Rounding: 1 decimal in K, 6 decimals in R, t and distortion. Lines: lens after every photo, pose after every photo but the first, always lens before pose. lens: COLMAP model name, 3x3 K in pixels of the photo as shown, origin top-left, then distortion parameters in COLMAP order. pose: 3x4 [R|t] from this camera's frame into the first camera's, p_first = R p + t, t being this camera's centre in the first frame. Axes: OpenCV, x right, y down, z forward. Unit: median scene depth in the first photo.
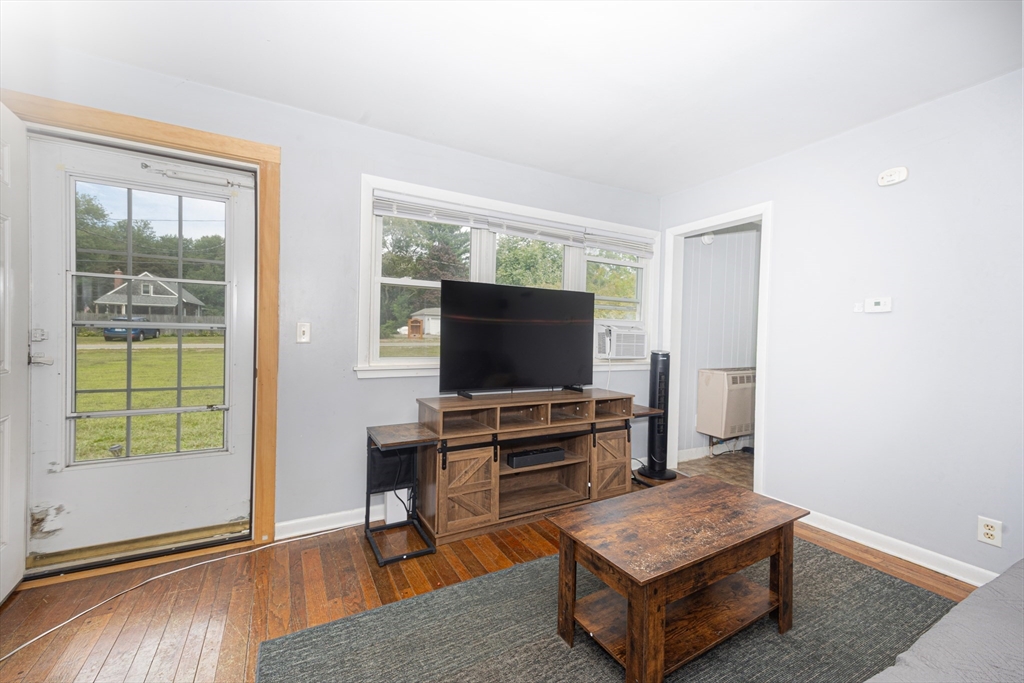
lens RADIAL K [[391.5, 0, 486.3], [0, 391.5, 337.5], [0, 0, 1]] dist [0.000661, -0.000012]
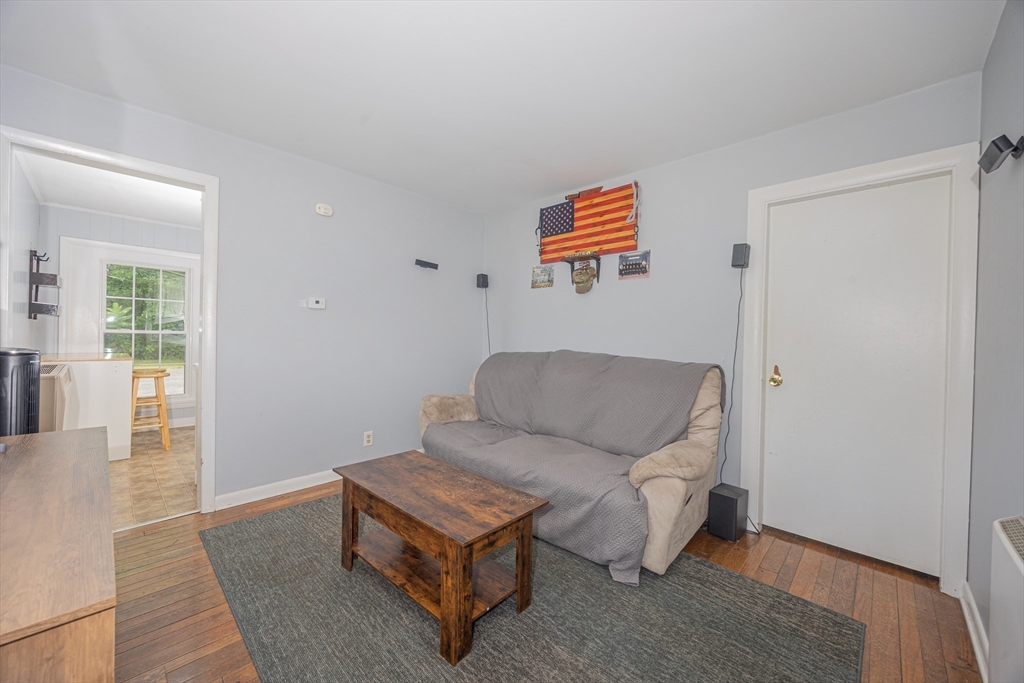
lens RADIAL K [[391.5, 0, 510.0], [0, 391.5, 339.2], [0, 0, 1]] dist [0.000661, -0.000012]
pose [[-0.312063, -0.038877, 0.949266, -0.638536], [-0.016885, 0.999232, 0.035372, -0.026072], [-0.949911, -0.004990, -0.312480, 1.087984]]
